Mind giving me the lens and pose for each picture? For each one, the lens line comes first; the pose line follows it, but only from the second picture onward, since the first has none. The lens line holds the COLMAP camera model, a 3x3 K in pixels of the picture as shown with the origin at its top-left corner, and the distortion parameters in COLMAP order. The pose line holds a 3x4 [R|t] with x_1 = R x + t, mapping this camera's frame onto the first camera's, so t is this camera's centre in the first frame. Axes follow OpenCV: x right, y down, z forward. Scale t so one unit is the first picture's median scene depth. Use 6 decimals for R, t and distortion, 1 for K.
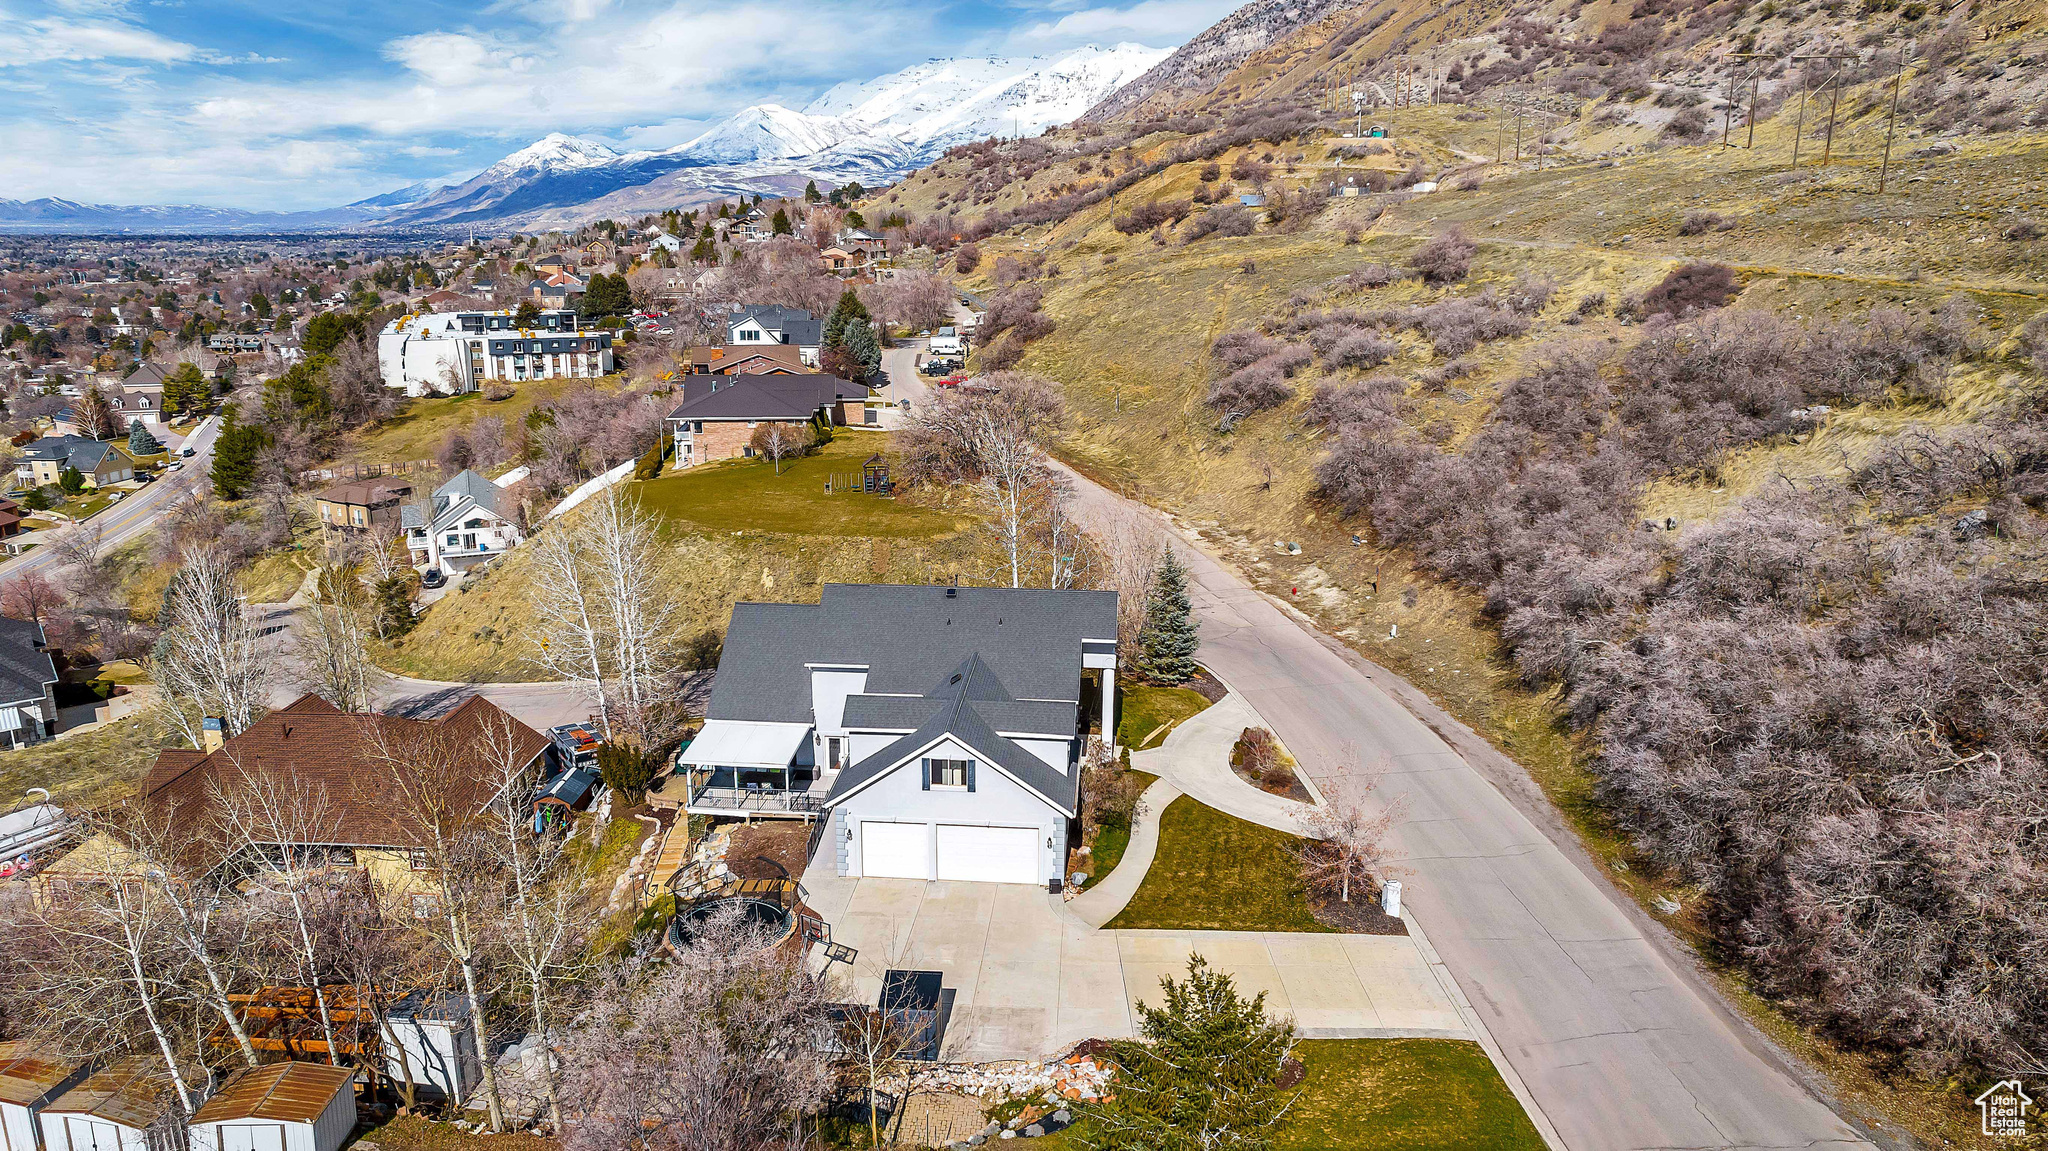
lens RADIAL K [[1331.6, 0, 1032.7], [0, 1331.6, 582.2], [0, 0, 1]] dist [-0.074542, 0.071576]
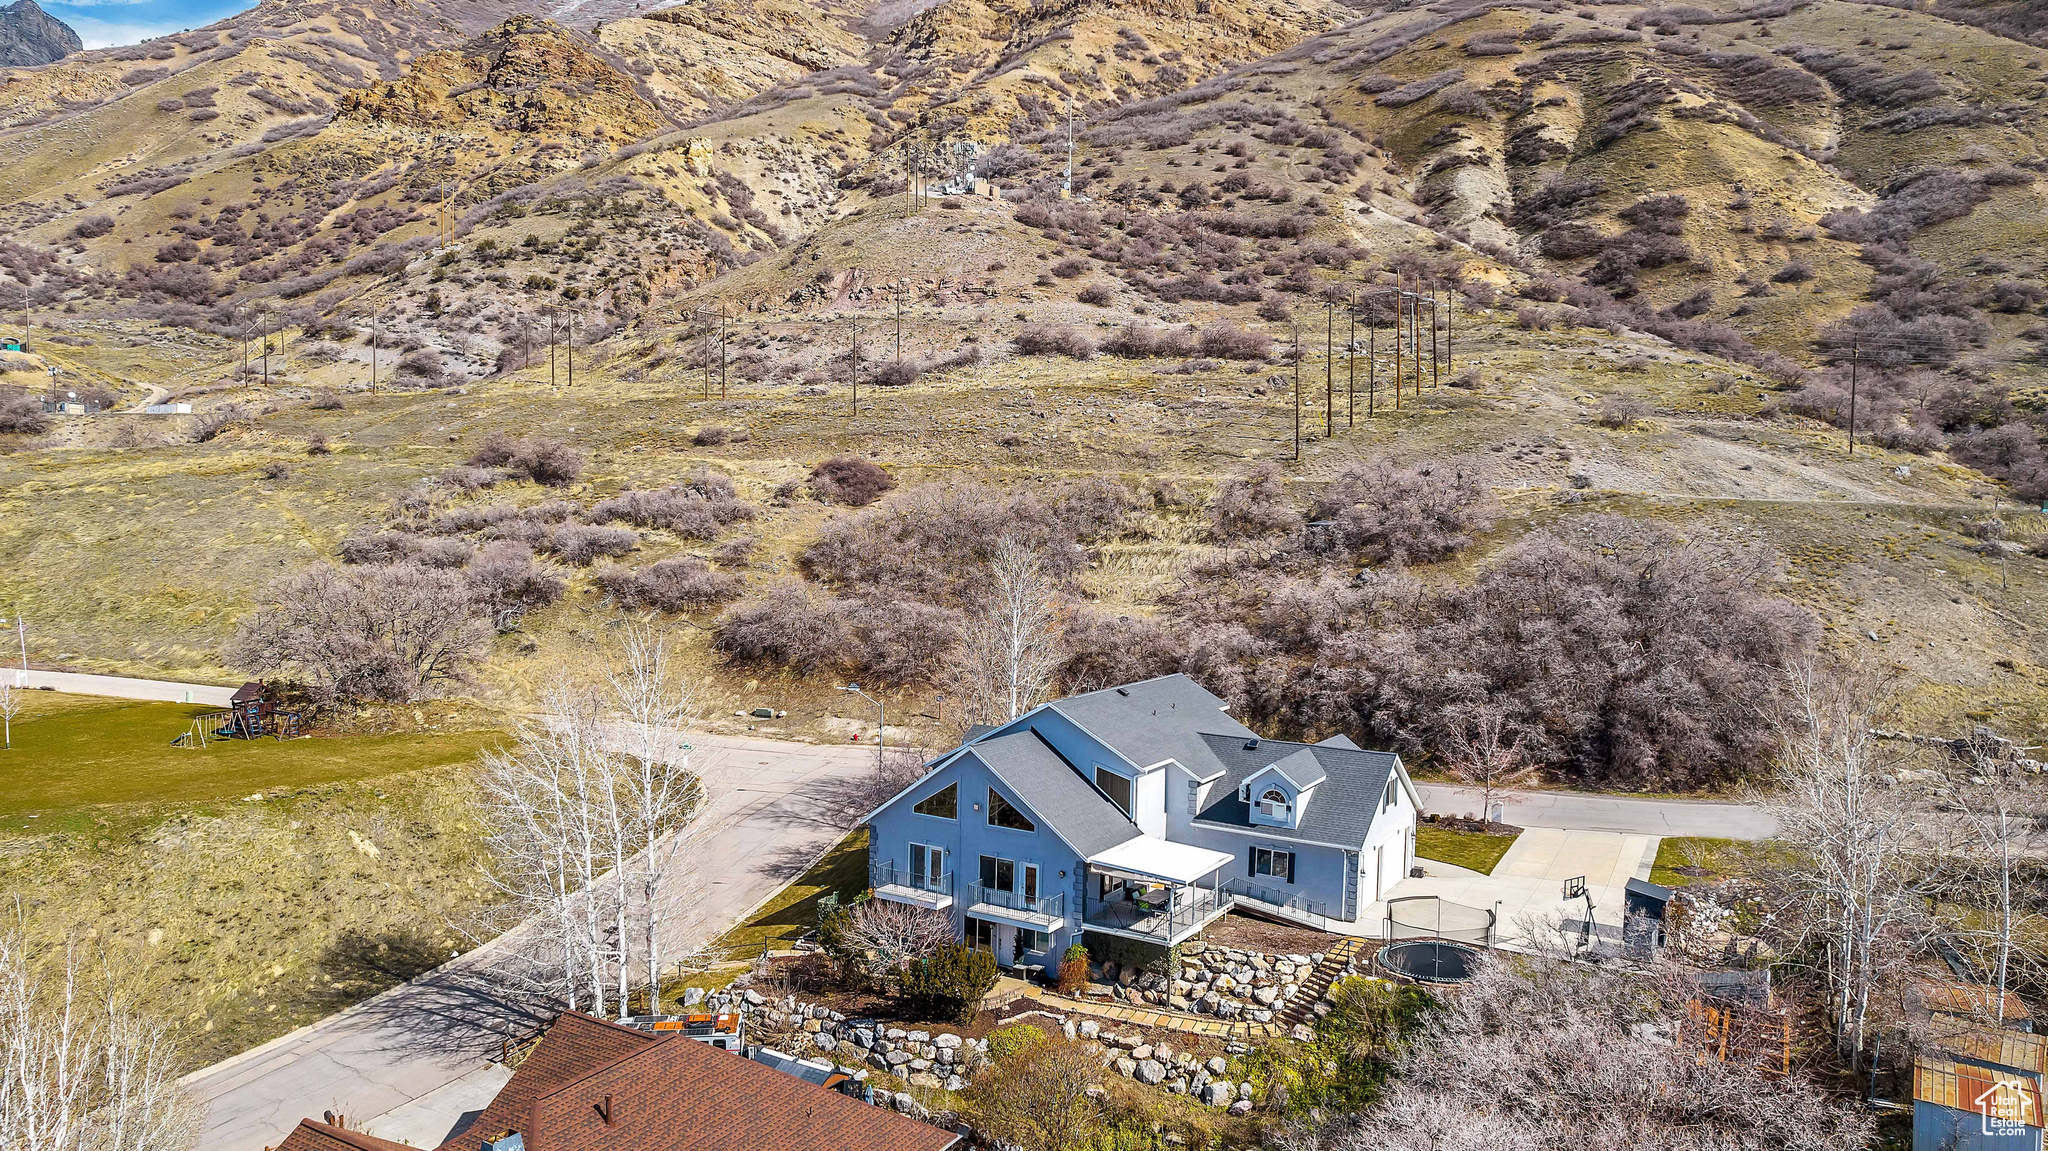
lens RADIAL K [[1331.6, 0, 1032.7], [0, 1331.6, 582.2], [0, 0, 1]] dist [-0.074542, 0.071576]
pose [[0.456470, -0.047985, 0.888444, -0.879897], [0.220292, 0.973550, -0.060602, -0.024772], [-0.862036, 0.223380, 0.454967, 0.508895]]
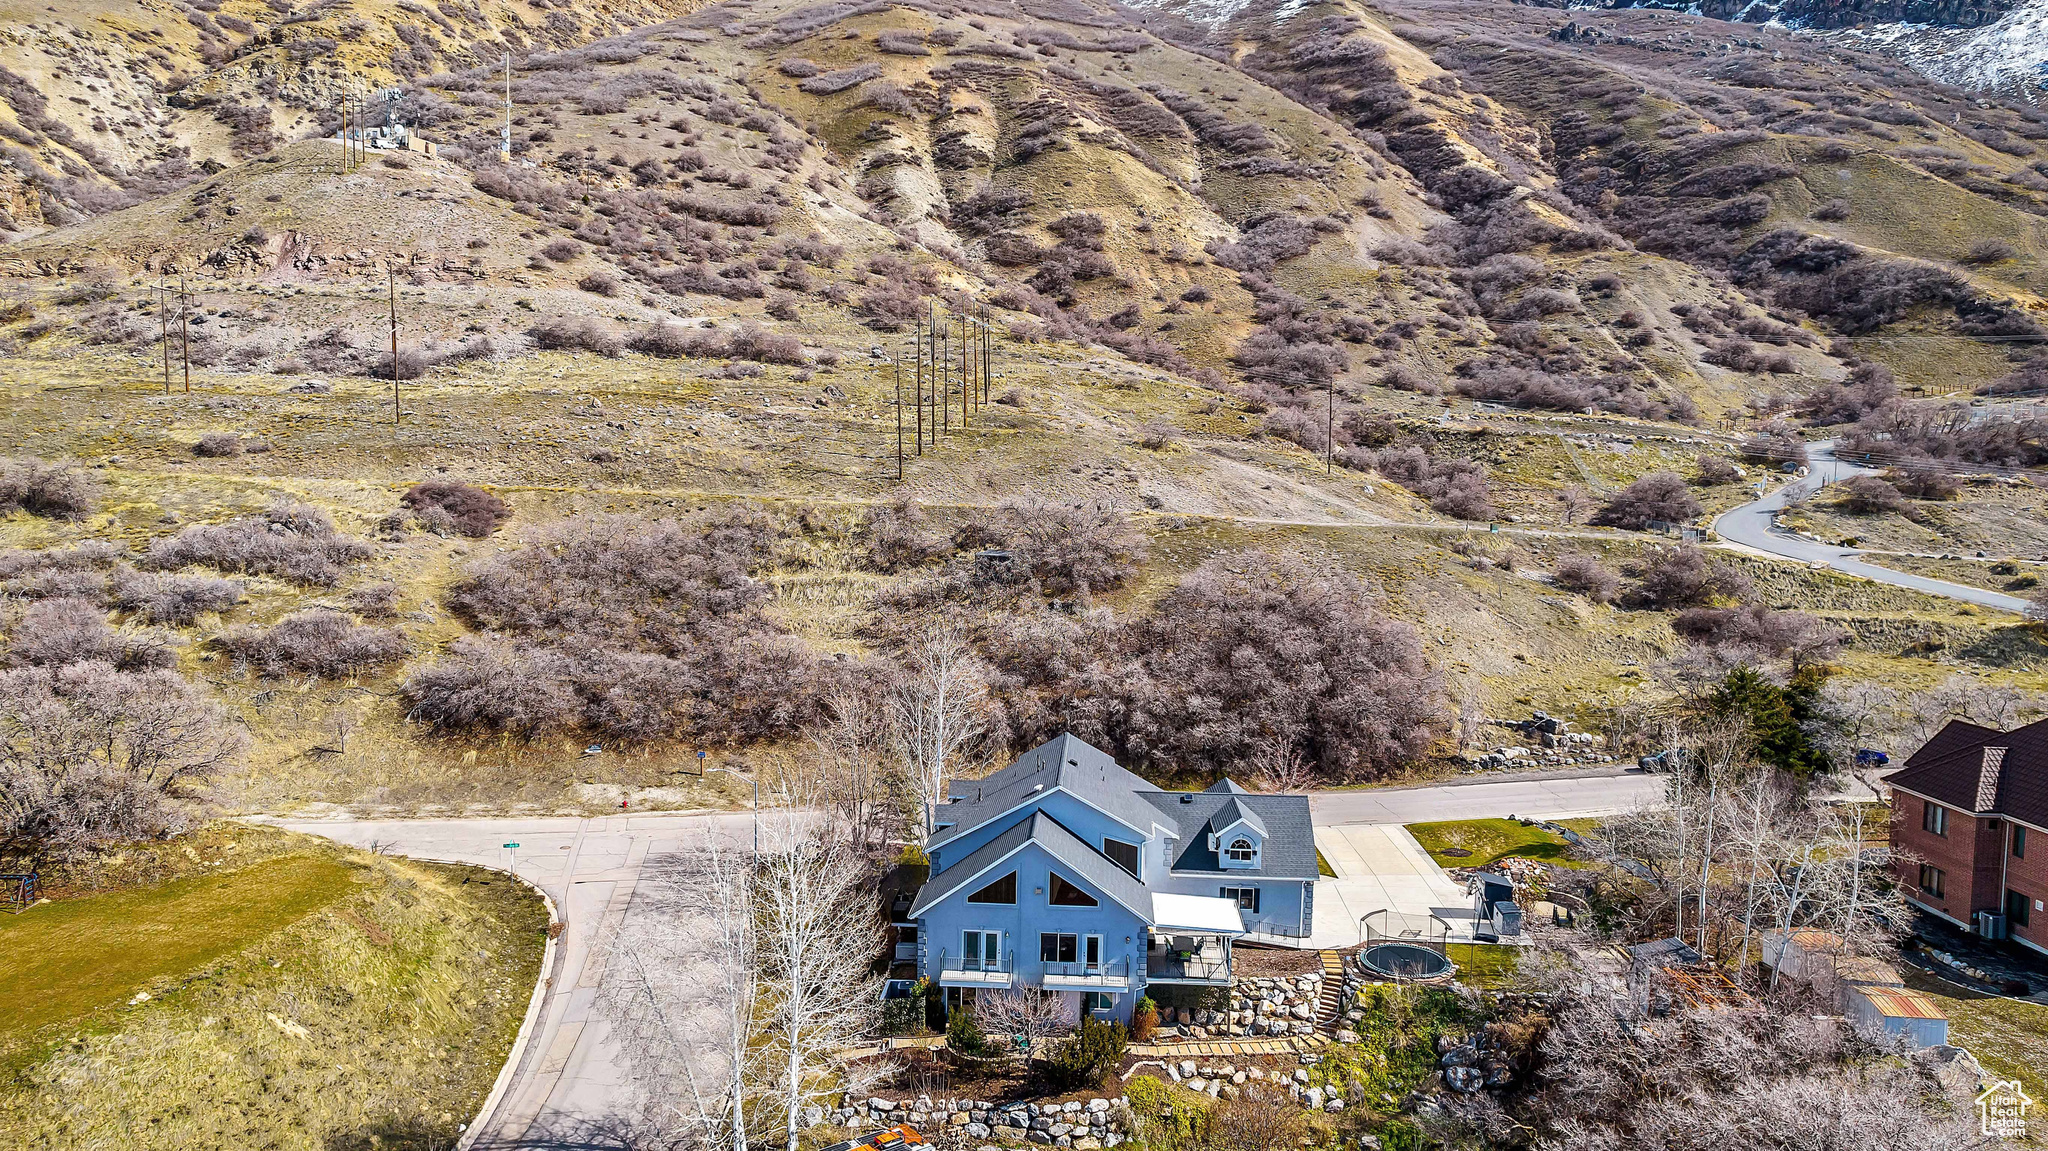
lens RADIAL K [[1331.6, 0, 1032.7], [0, 1331.6, 582.2], [0, 0, 1]] dist [-0.074542, 0.071576]
pose [[-0.012043, -0.087391, 0.996101, -1.055444], [0.247821, 0.964833, 0.087644, -0.223668], [-0.968731, 0.247910, 0.010038, 0.868580]]
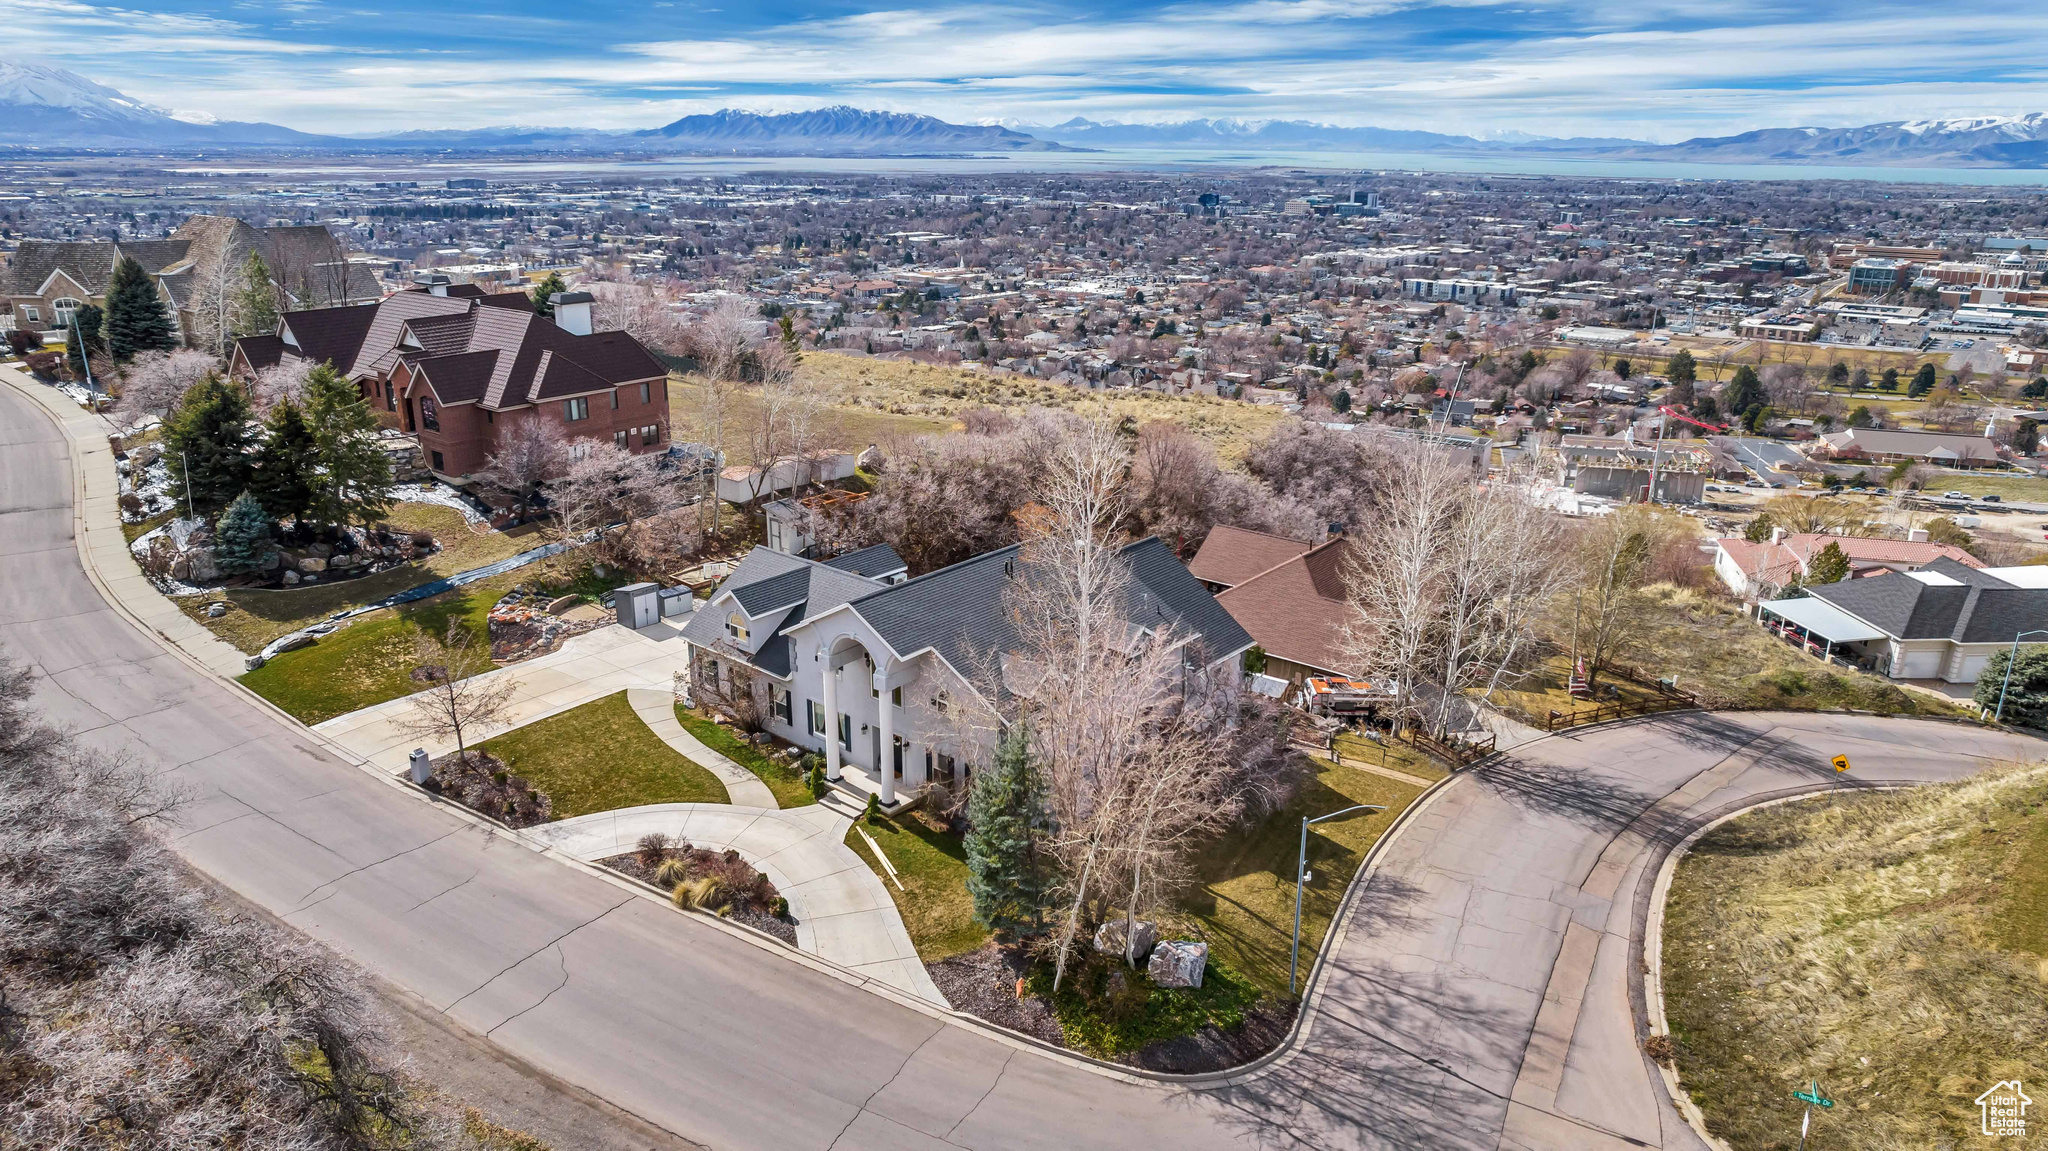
lens RADIAL K [[1316.1, 0, 1032.0], [0, 1316.1, 581.0], [0, 0, 1]] dist [-0.073502, 0.070833]
pose [[-0.591421, 0.244262, -0.768478, 0.530145], [-0.225393, 0.864954, 0.448390, -0.337500], [0.774222, 0.438396, -0.456496, 1.270646]]
